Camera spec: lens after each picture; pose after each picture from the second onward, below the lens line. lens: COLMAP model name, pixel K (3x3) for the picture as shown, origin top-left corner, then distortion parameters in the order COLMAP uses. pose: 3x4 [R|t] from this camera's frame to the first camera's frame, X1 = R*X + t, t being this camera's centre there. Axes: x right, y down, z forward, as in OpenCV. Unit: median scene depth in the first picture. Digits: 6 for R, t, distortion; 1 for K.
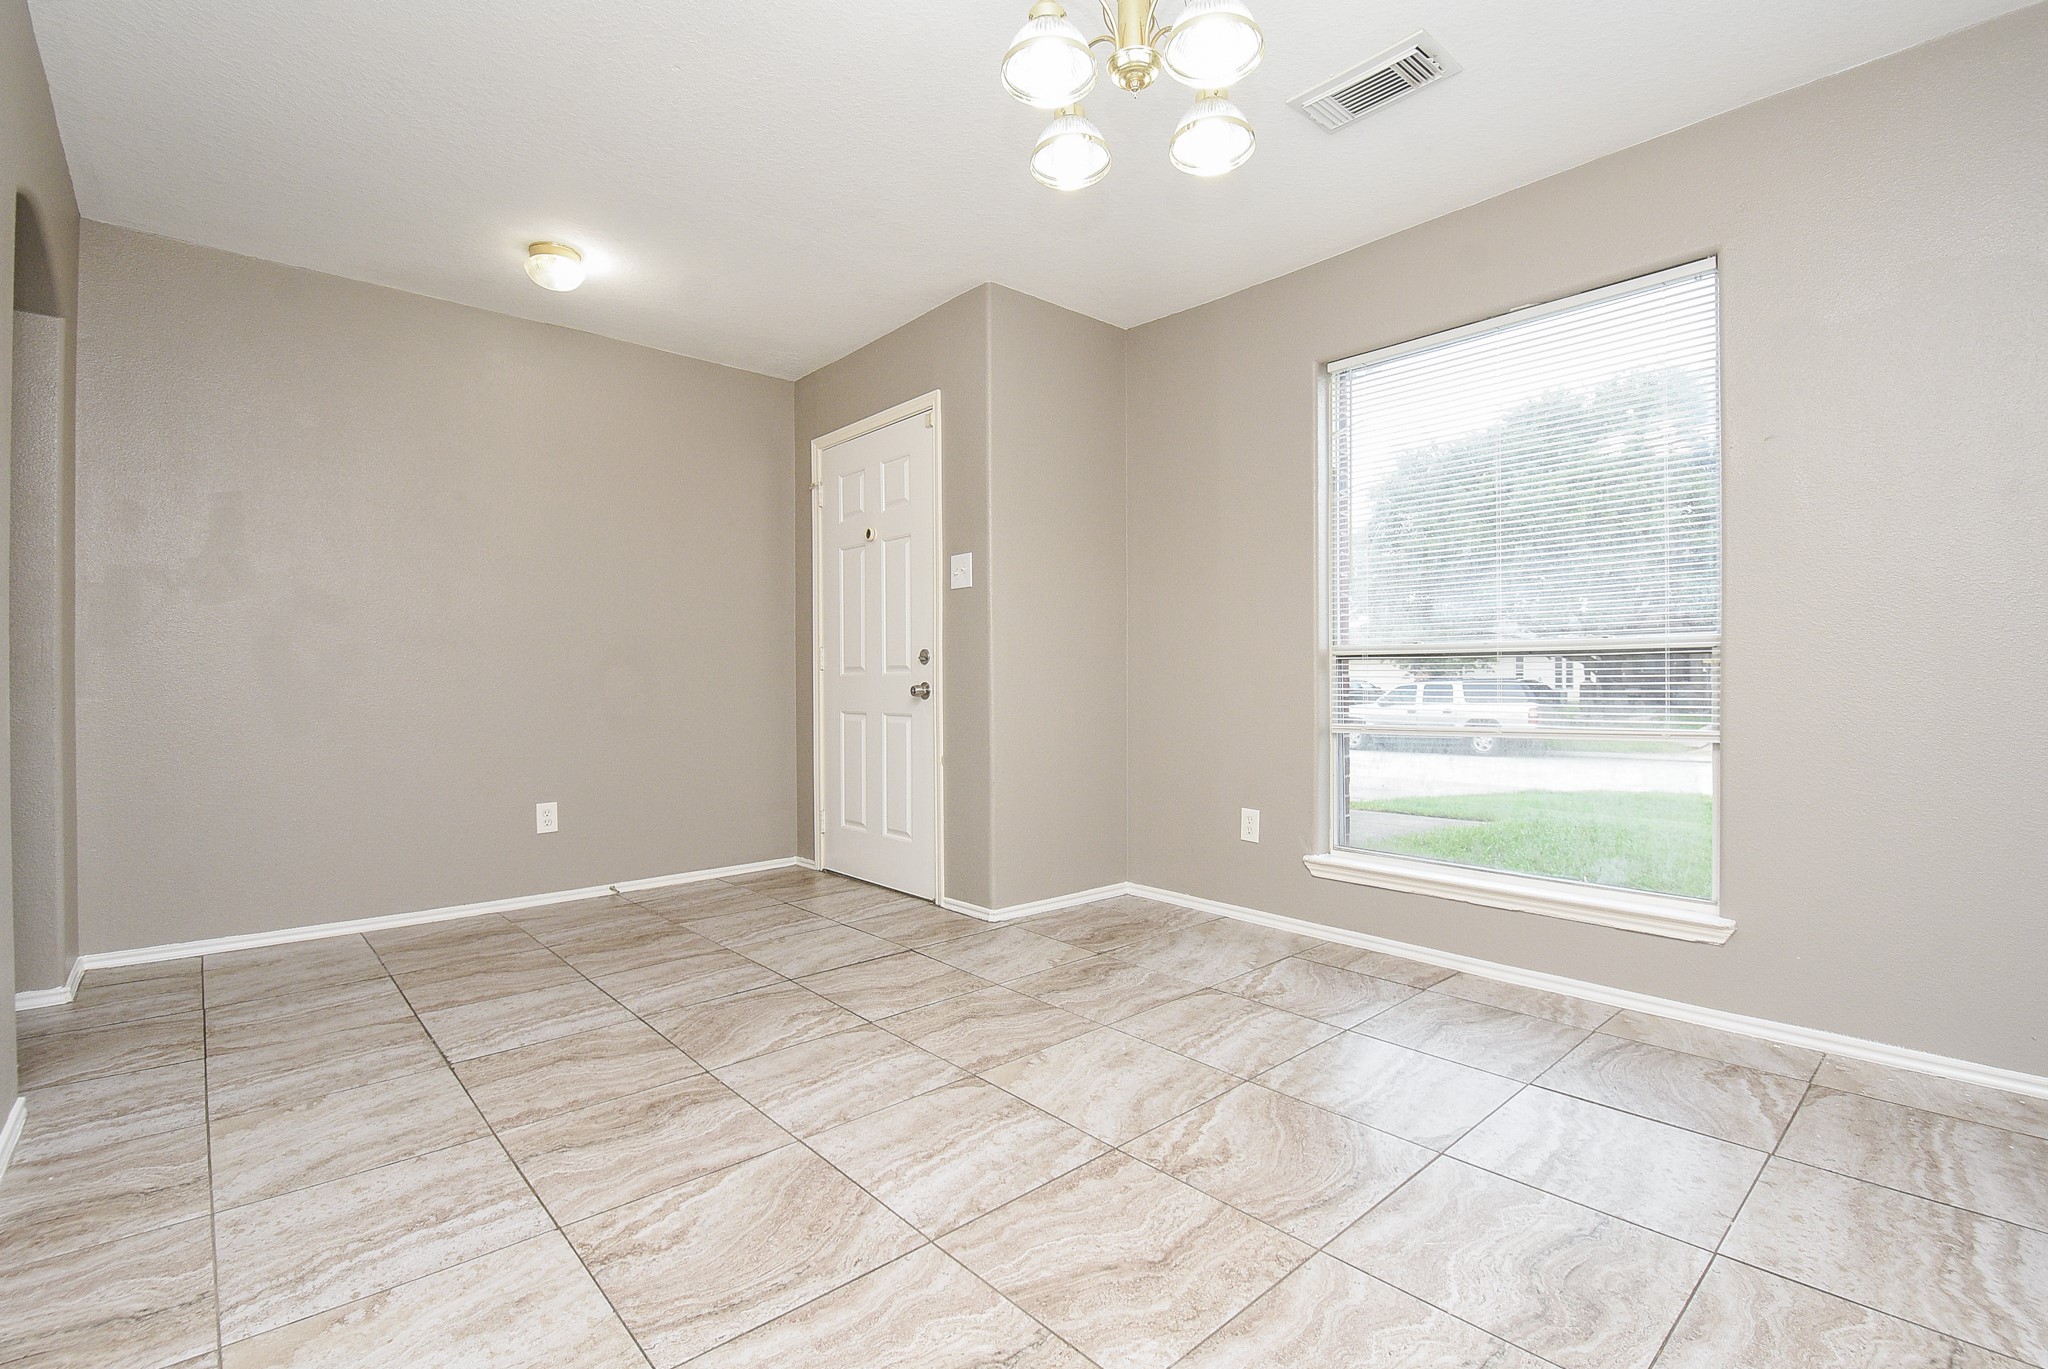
lens RADIAL K [[914.6, 0, 1029.7], [0, 914.6, 678.2], [0, 0, 1]] dist [0.003068, -0.015751]
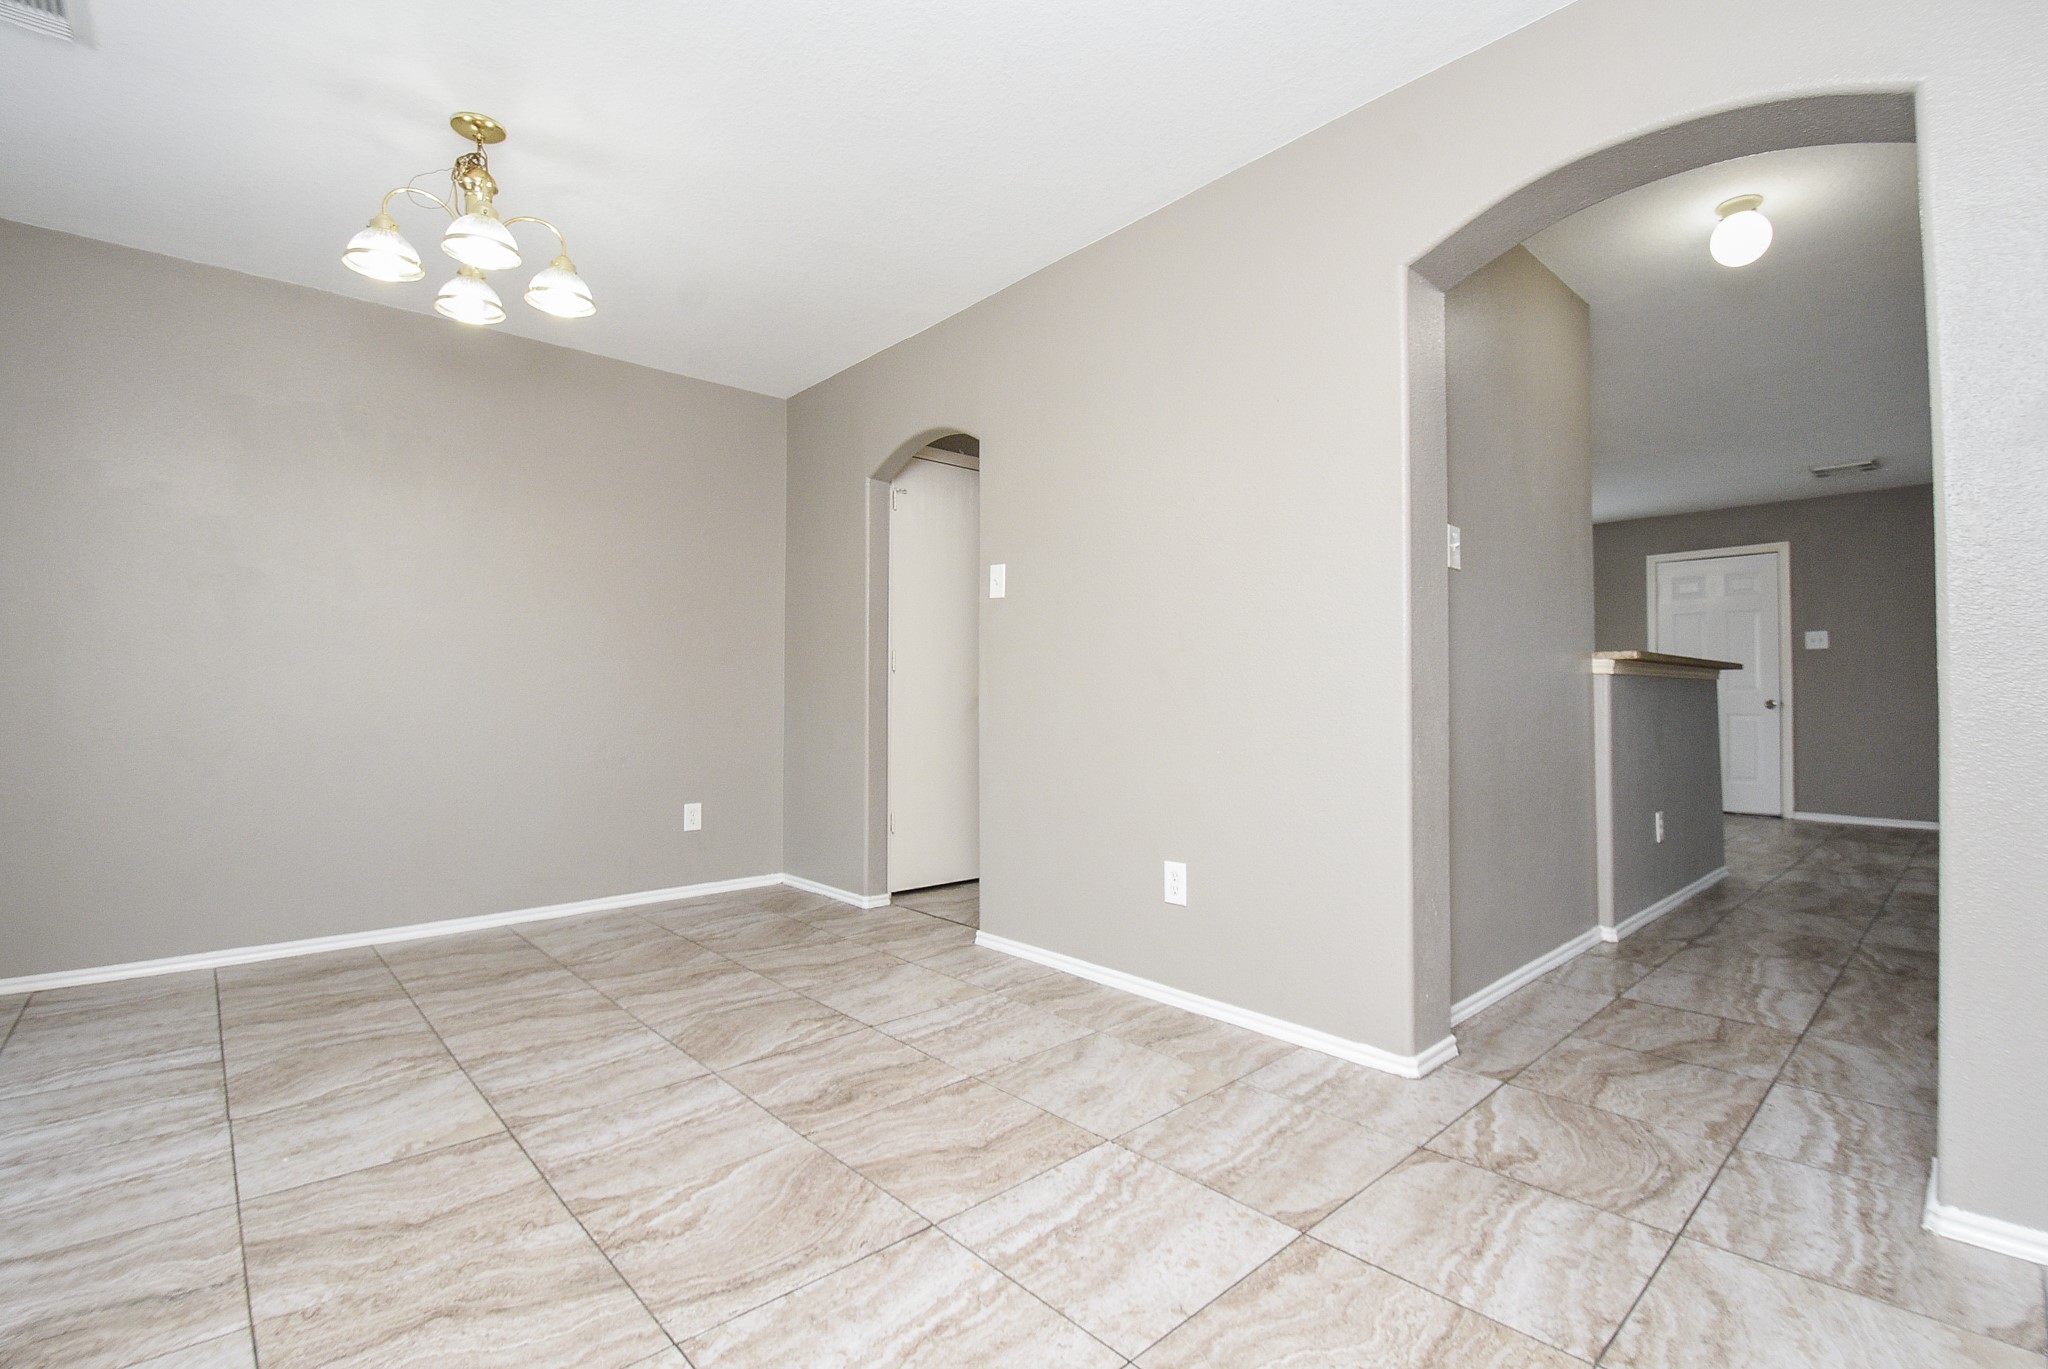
lens RADIAL K [[914.6, 0, 1029.7], [0, 914.6, 678.2], [0, 0, 1]] dist [0.003068, -0.015751]
pose [[-0.999974, 0.003282, -0.006491, -0.589929], [0.003419, 0.999770, -0.021161, 0.008607], [0.006420, -0.021183, -0.999755, 1.973870]]
